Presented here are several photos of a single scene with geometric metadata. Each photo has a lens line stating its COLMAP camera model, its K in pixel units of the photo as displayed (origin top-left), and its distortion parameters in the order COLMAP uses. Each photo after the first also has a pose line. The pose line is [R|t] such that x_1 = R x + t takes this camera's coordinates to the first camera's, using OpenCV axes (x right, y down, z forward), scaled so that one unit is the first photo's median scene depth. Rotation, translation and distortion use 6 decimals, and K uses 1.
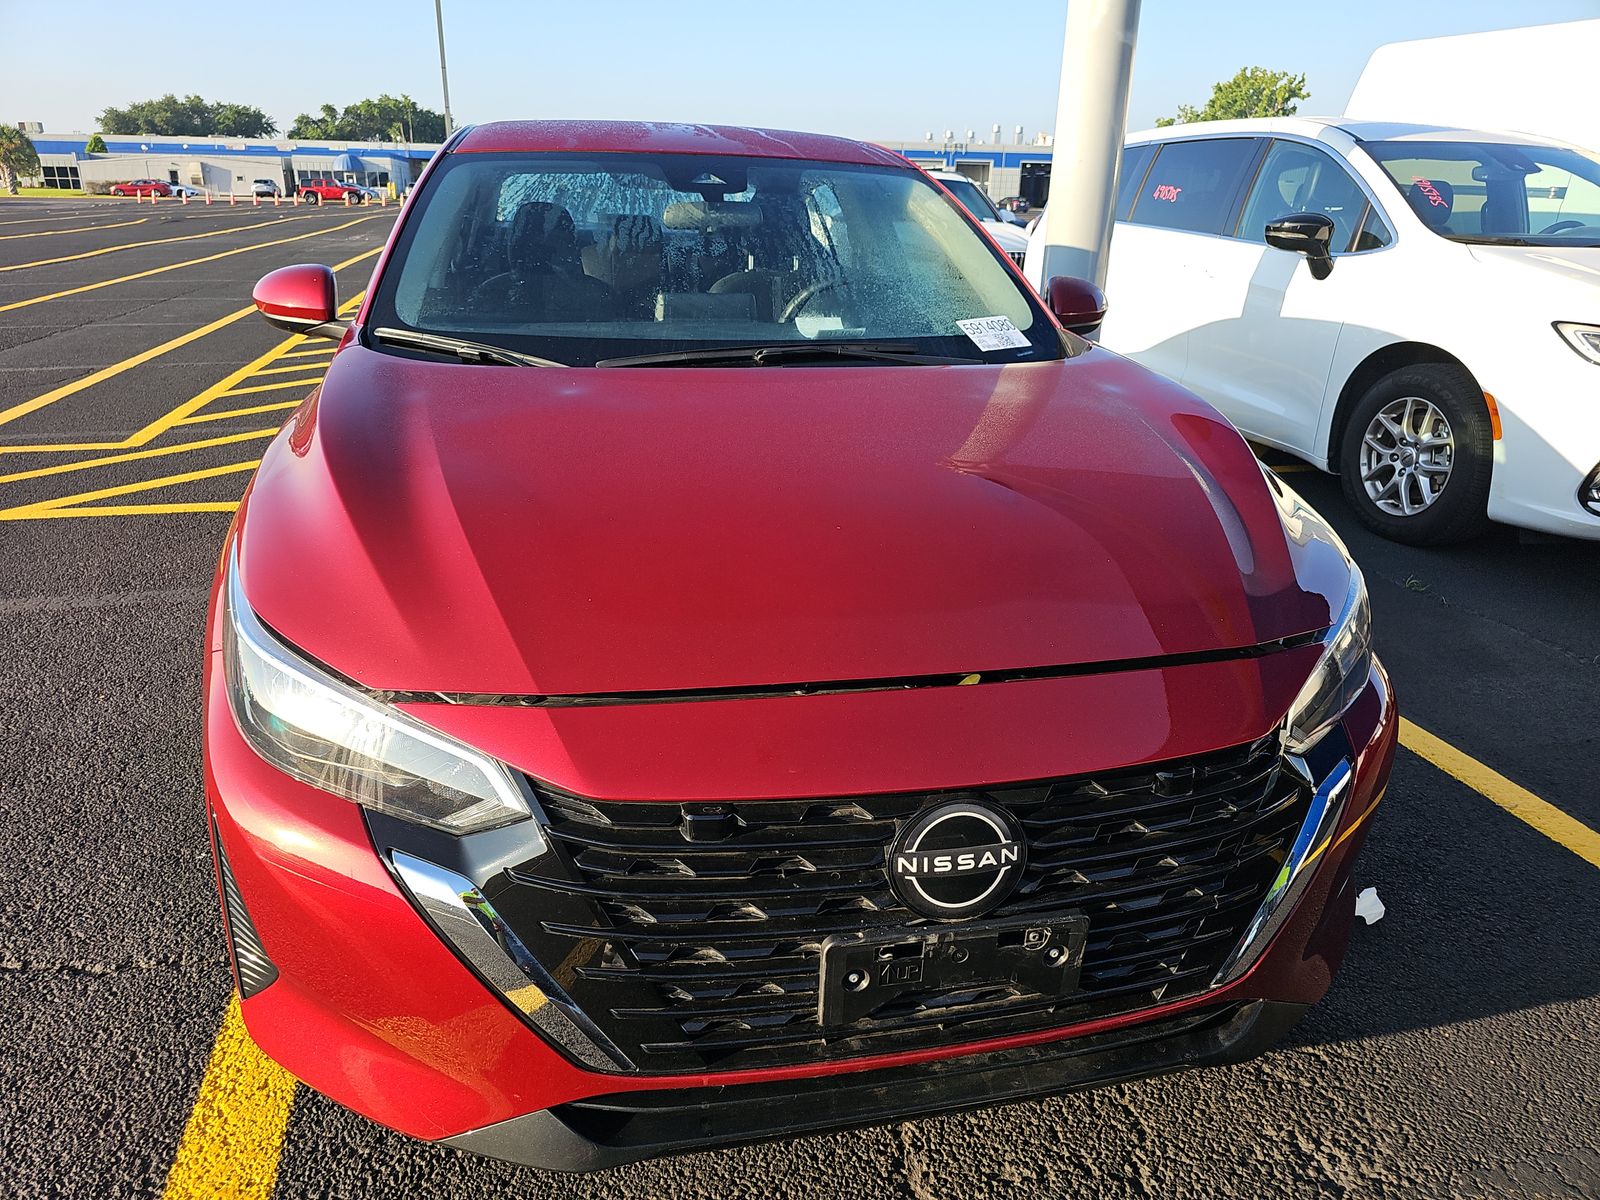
lens RADIAL K [[1076.3, 0, 800.0], [0, 1076.3, 600.0], [0, 0, 1]] dist [0.032632, -0.029396]
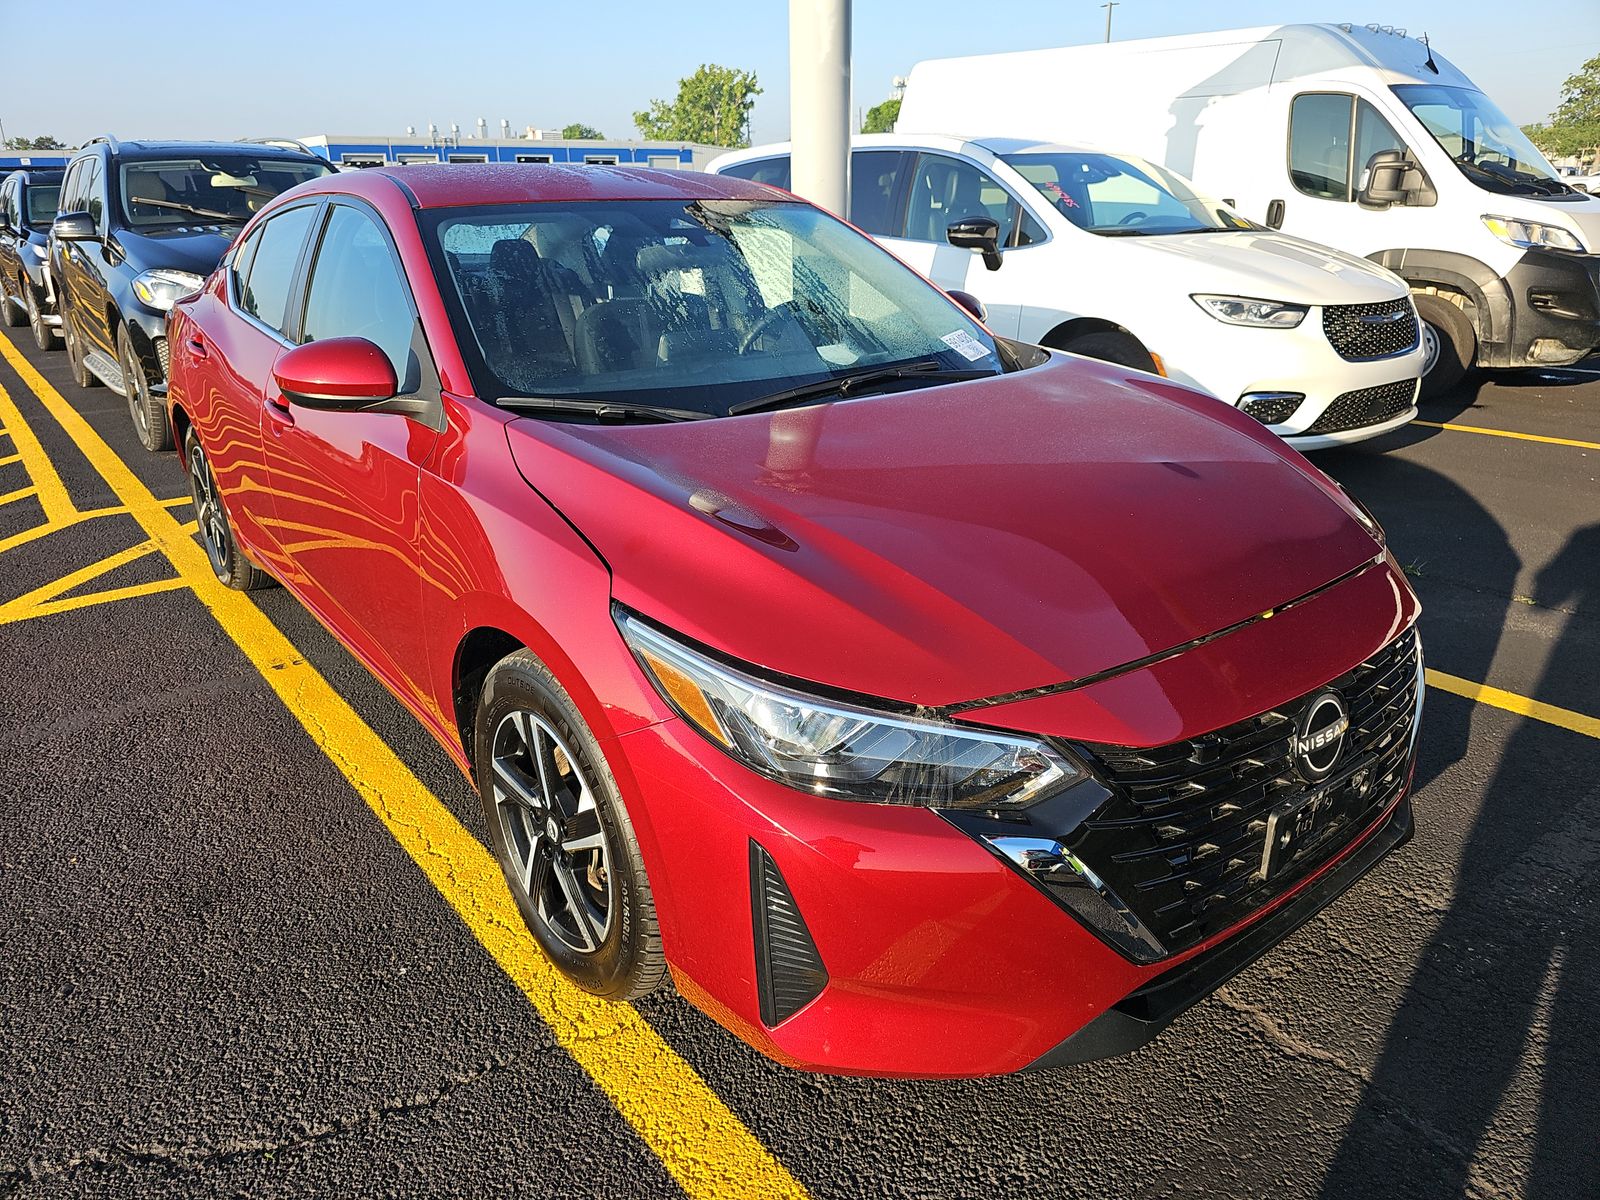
lens RADIAL K [[1065.7, 0, 799.3], [0, 1065.7, 591.2], [0, 0, 1]] dist [0.029258, -0.006914]
pose [[0.904474, -0.178979, 0.387160, -0.278179], [0.177900, 0.983277, 0.038949, -0.033171], [-0.387657, 0.033648, 0.921189, -0.004082]]
